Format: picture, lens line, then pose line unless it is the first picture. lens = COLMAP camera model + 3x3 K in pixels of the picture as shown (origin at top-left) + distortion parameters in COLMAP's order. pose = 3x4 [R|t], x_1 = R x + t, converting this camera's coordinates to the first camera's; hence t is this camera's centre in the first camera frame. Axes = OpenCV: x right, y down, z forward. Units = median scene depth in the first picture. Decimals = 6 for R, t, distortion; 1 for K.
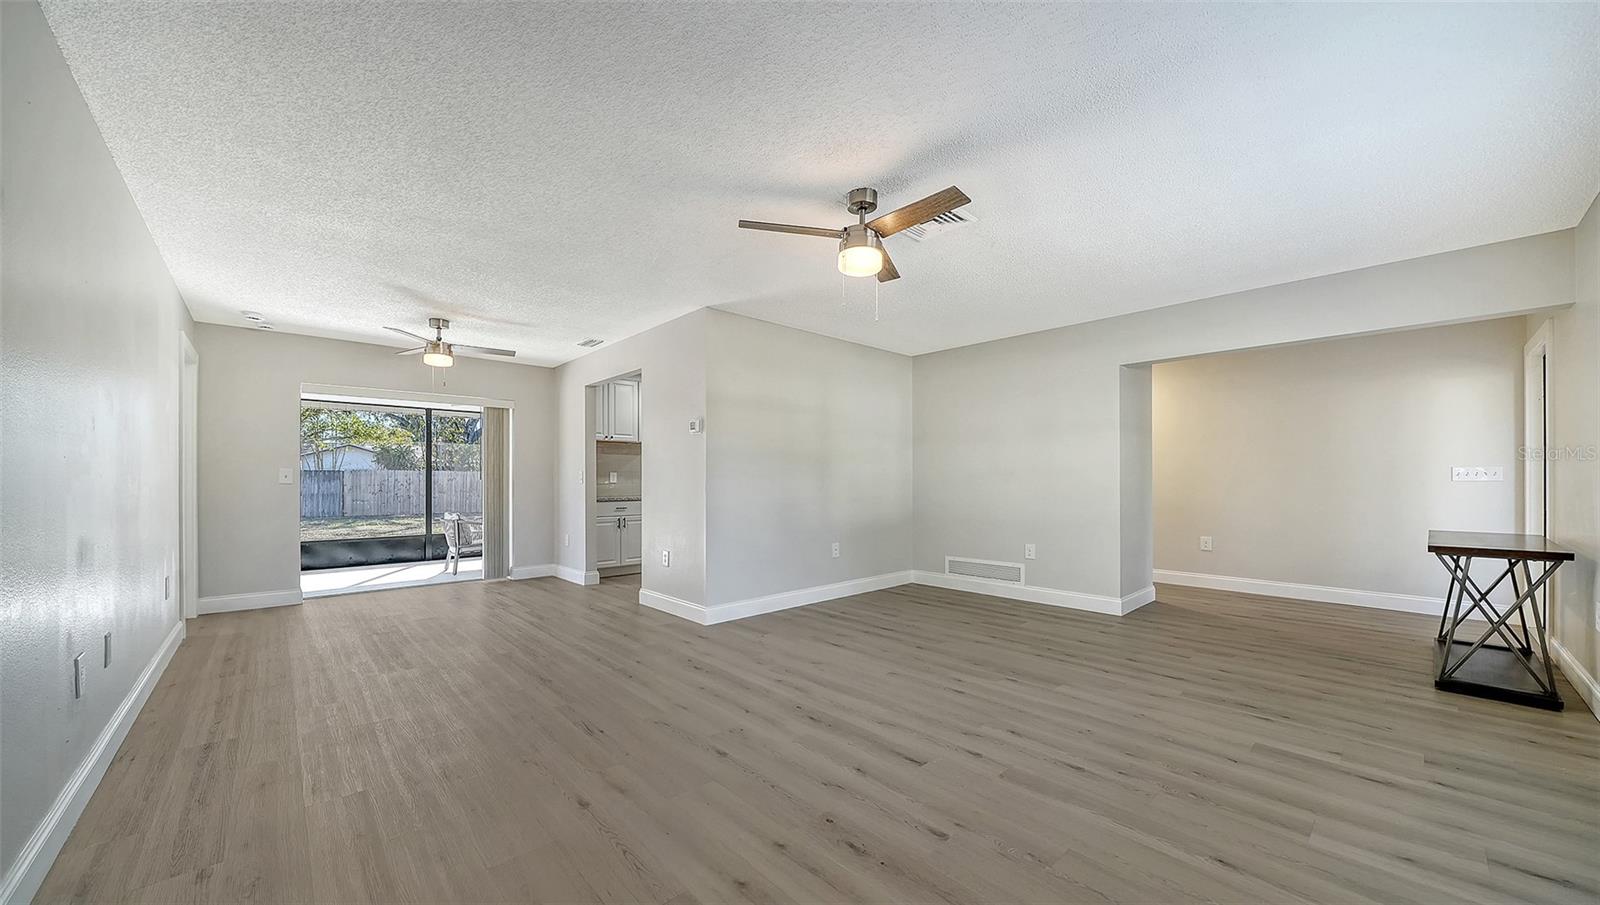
lens RADIAL K [[565.8, 0, 797.4], [0, 565.8, 475.7], [0, 0, 1]] dist [-0.001395, -0.000166]
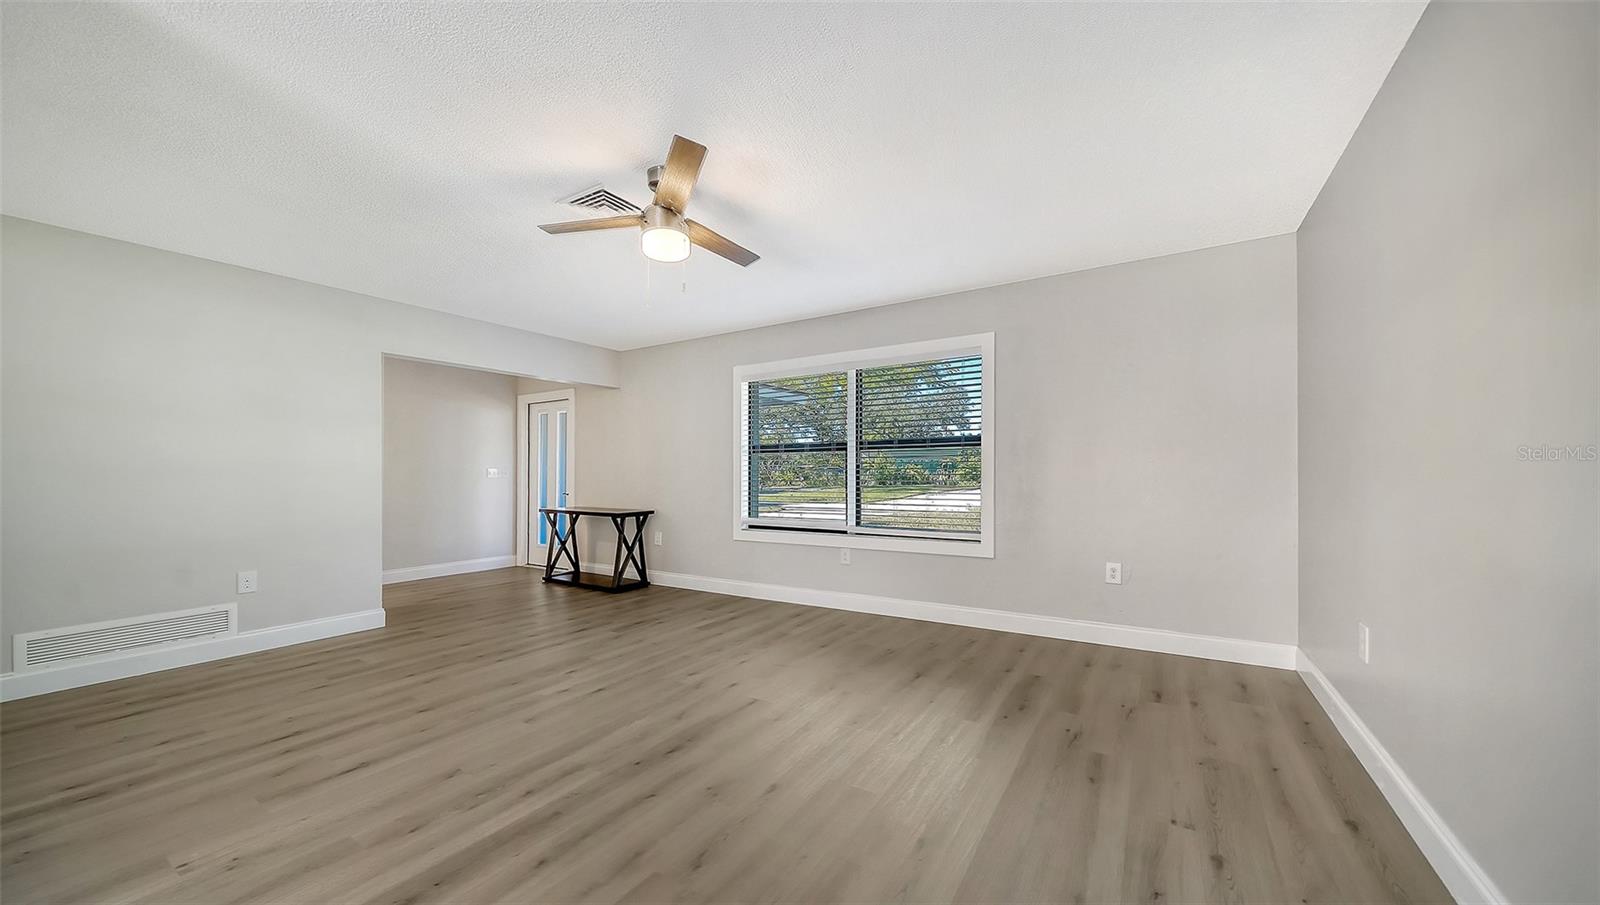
lens RADIAL K [[565.8, 0, 797.4], [0, 565.8, 475.7], [0, 0, 1]] dist [-0.001395, -0.000166]
pose [[-0.252436, -0.001043, 0.967613, -0.719173], [-0.001947, 0.999998, 0.000570, 0.000864], [-0.967612, -0.001740, -0.252438, 0.852483]]
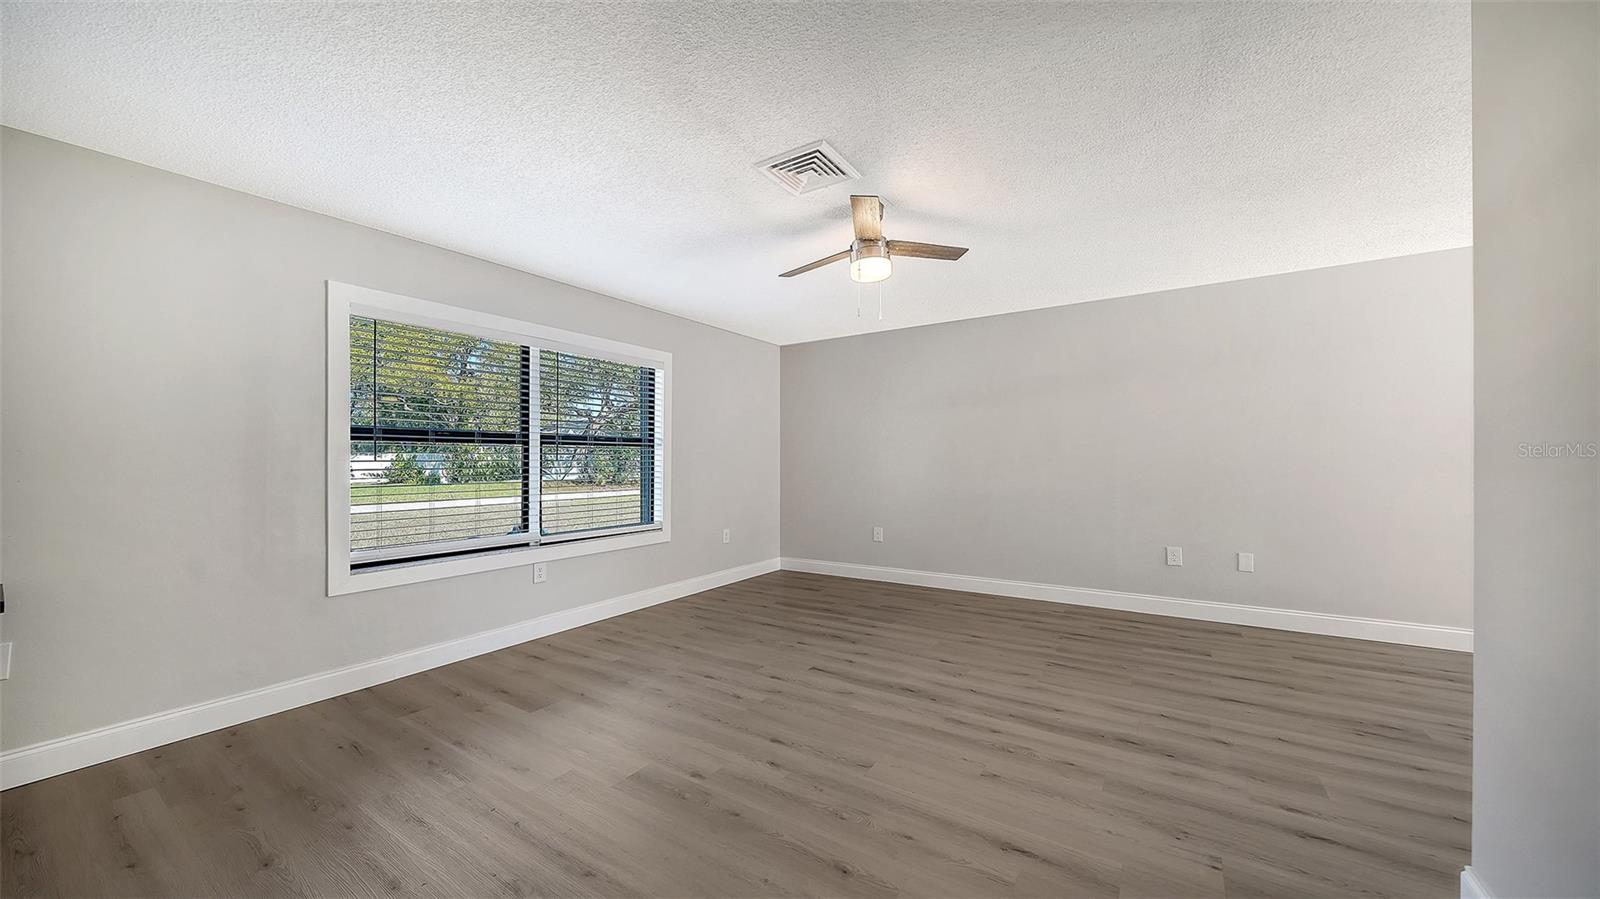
lens RADIAL K [[570.5, 0, 800.7], [0, 570.5, 466.4], [0, 0, 1]] dist [0.000840, 0.000048]
pose [[-0.970513, 0.008493, -0.240897, 0.417066], [0.008840, 0.999961, -0.000361, -0.012730], [0.240885, -0.002480, -0.970551, 1.686094]]
